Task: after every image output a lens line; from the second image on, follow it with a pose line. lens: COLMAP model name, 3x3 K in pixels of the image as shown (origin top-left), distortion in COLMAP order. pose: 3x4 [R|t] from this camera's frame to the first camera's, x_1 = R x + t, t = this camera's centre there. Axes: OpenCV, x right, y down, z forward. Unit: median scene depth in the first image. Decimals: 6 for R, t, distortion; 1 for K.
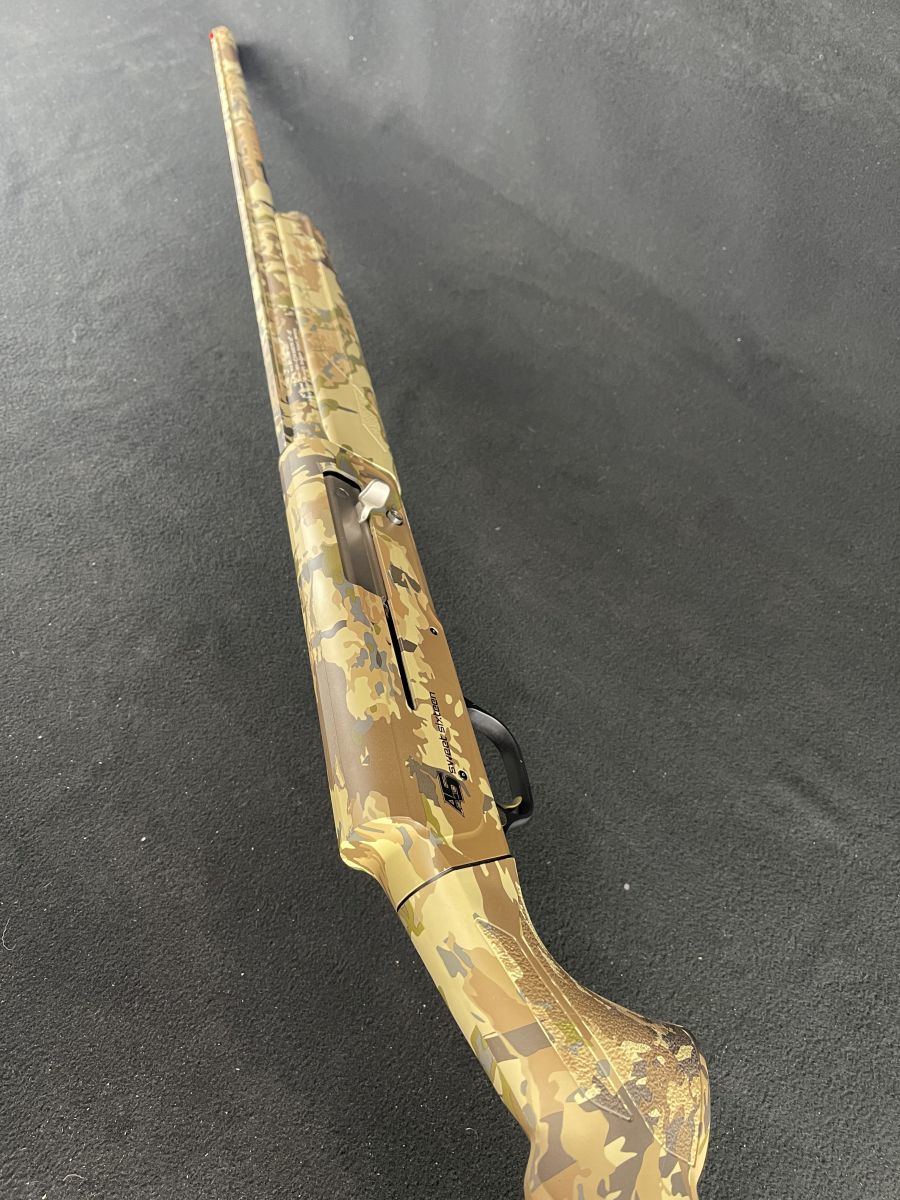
lens RADIAL K [[933.3, 0, 452.4], [0, 933.3, 585.6], [0, 0, 1]] dist [0.030580, -0.047788]
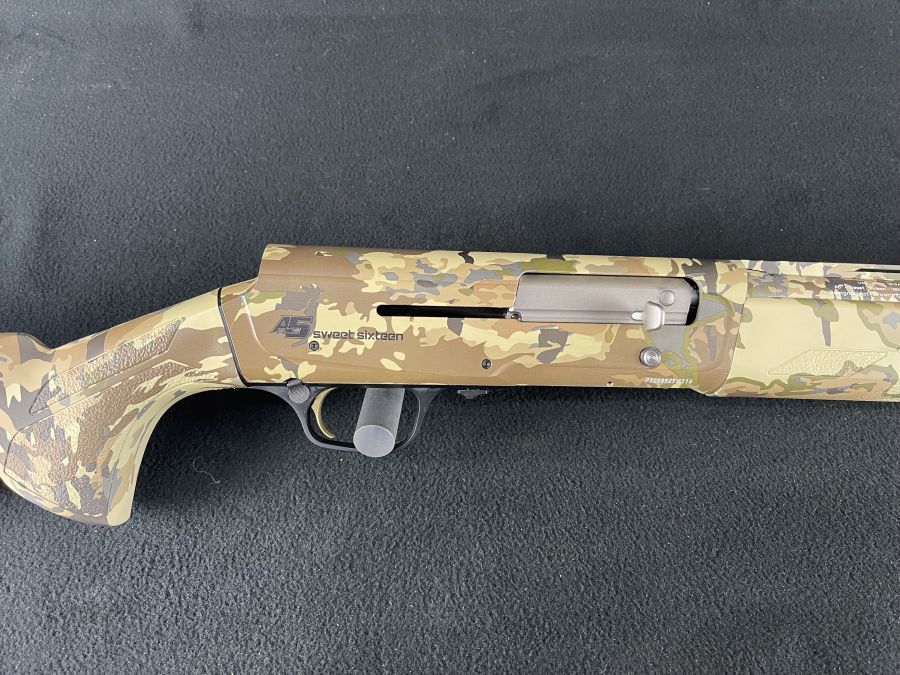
lens RADIAL K [[684.0, 0, 450.0], [0, 684.0, 337.5], [0, 0, 1]] dist [0.032785, -0.050274]
pose [[-0.208632, 0.804176, -0.556574, 0.446302], [-0.746843, 0.236422, 0.621554, -0.459410], [0.631425, 0.545349, 0.551268, 0.640043]]
